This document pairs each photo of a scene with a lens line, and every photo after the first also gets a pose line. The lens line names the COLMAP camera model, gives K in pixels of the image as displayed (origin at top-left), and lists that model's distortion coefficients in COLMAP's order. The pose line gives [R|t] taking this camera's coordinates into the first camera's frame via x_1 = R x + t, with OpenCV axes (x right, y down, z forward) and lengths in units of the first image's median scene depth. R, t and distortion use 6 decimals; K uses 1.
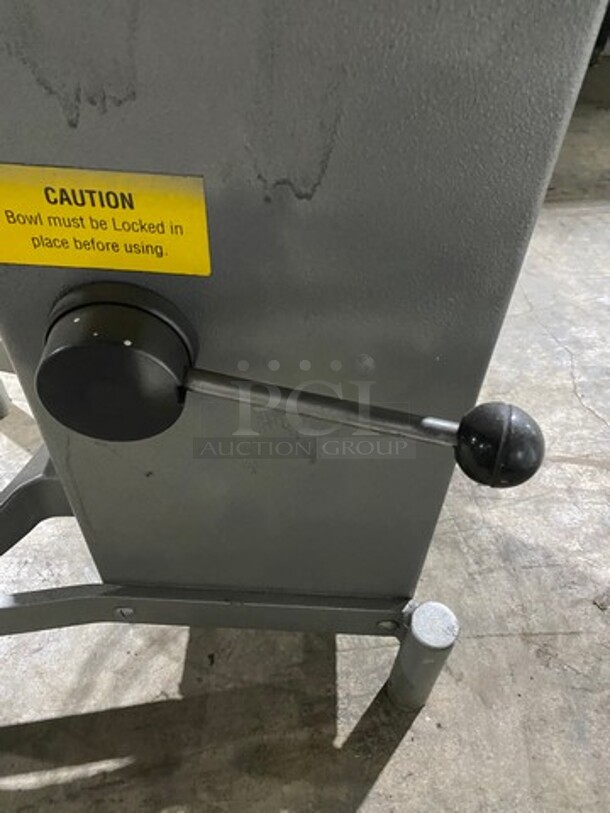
lens RADIAL K [[628.7, 0, 306.1], [0, 628.7, 407.1], [0, 0, 1]] dist [0.011148, -0.003157]
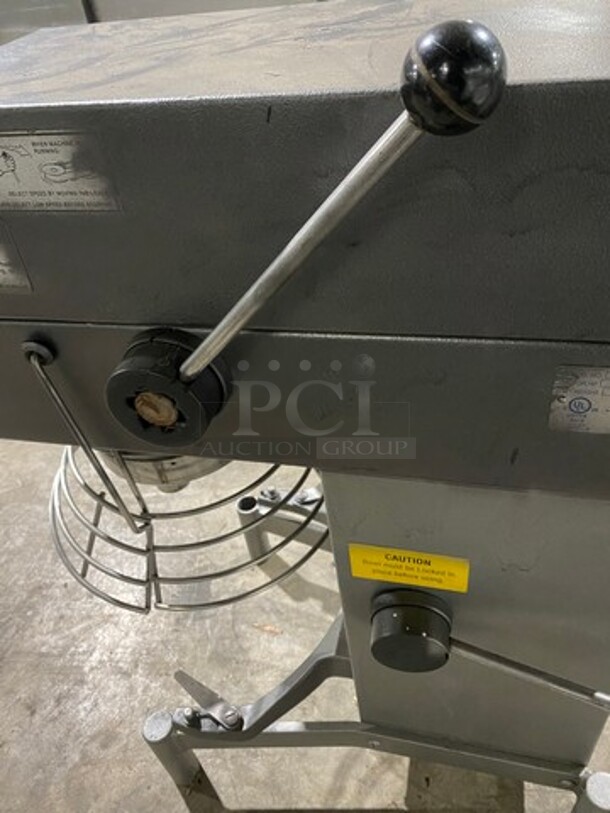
lens RADIAL K [[628.7, 0, 305.4], [0, 628.7, 403.3], [0, 0, 1]] dist [0.011148, -0.003157]
pose [[0.968216, 0.015358, -0.249645, -0.080254], [-0.037594, 0.995710, -0.084548, -0.298275], [0.247276, 0.091246, 0.964639, -0.470943]]
